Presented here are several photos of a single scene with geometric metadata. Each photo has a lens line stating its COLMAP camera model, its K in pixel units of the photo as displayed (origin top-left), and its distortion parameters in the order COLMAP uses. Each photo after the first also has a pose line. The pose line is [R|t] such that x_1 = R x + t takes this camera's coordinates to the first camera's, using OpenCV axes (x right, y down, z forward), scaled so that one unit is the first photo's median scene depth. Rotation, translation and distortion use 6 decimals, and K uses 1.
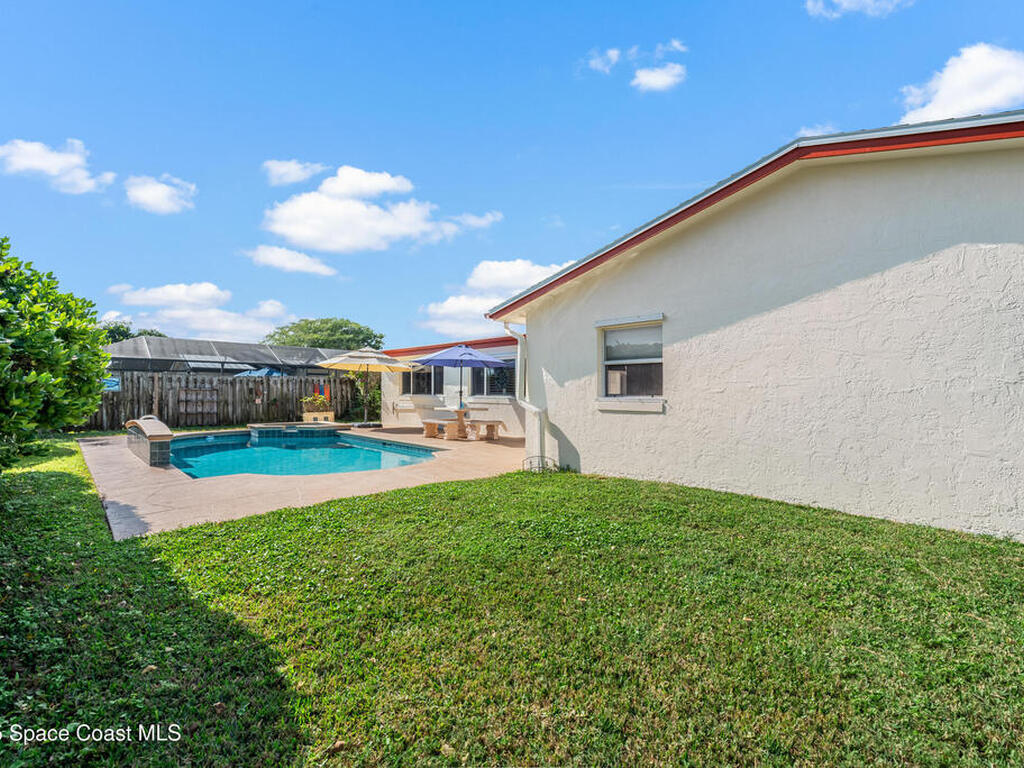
lens RADIAL K [[449.0, 0, 513.3], [0, 449.0, 388.3], [0, 0, 1]] dist [0.002268, -0.001362]
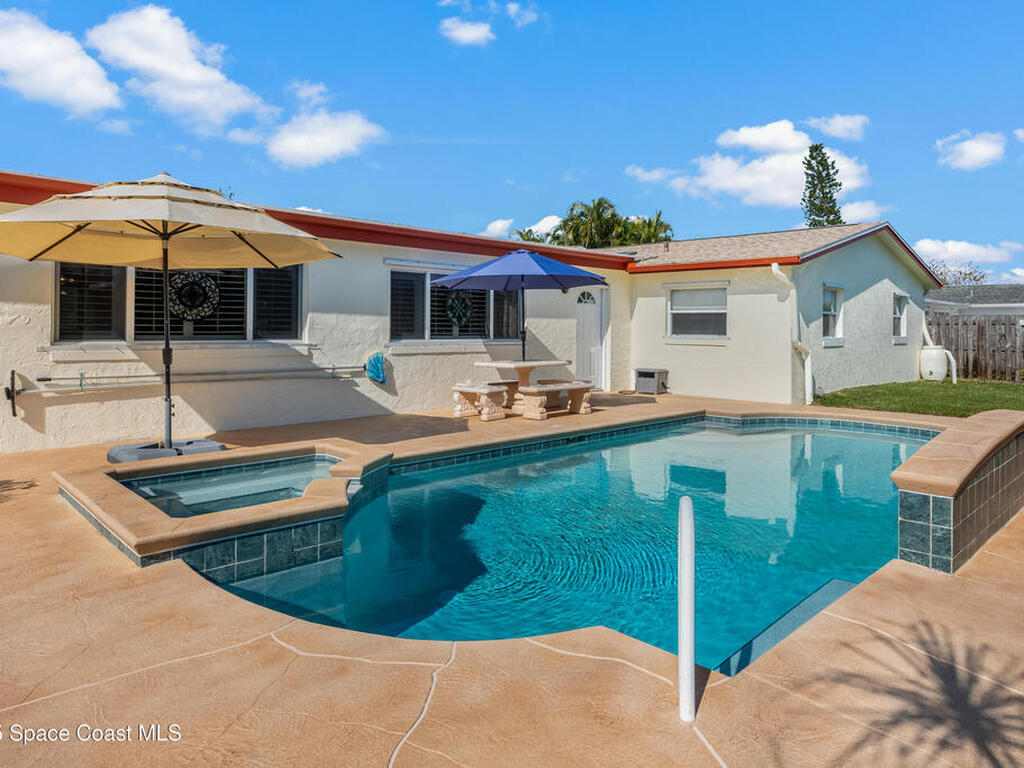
lens RADIAL K [[671.5, 0, 567.2], [0, 671.5, 321.2], [0, 0, 1]] dist [-0.002629, -0.000538]
pose [[-0.031410, 0.008934, 0.999467, -0.753627], [-0.014225, 0.999855, -0.009385, -0.000055], [-0.999405, -0.014512, -0.031278, 0.758203]]
